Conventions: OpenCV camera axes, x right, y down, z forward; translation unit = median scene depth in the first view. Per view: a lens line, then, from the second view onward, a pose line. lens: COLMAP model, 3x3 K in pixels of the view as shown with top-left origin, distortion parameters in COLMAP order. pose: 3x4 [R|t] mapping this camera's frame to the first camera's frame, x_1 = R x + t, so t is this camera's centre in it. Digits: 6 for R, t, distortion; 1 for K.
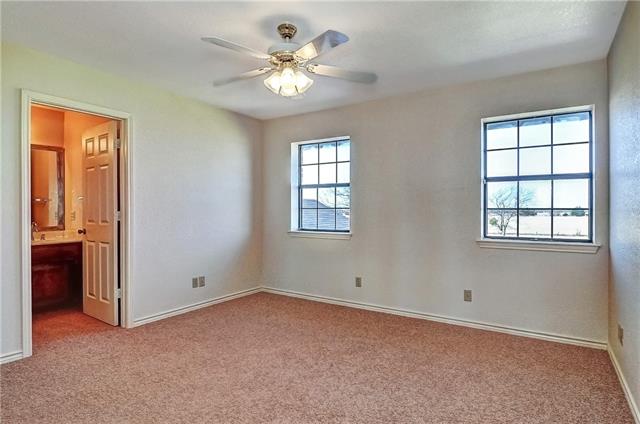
lens RADIAL K [[353.5, 0, 331.9], [0, 353.5, 211.1], [0, 0, 1]] dist [-0.020902, -0.001307]
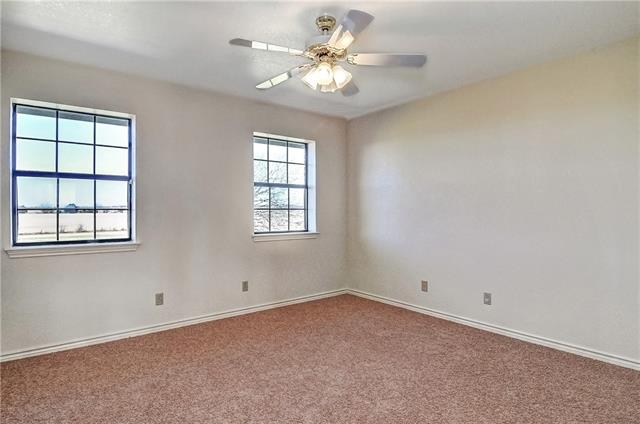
lens RADIAL K [[353.5, 0, 331.9], [0, 353.5, 211.1], [0, 0, 1]] dist [-0.020902, -0.001307]
pose [[0.300543, -0.006341, 0.953747, -0.113603], [0.008172, 0.999958, 0.004073, -0.000591], [-0.953733, 0.006570, 0.300582, 0.073155]]
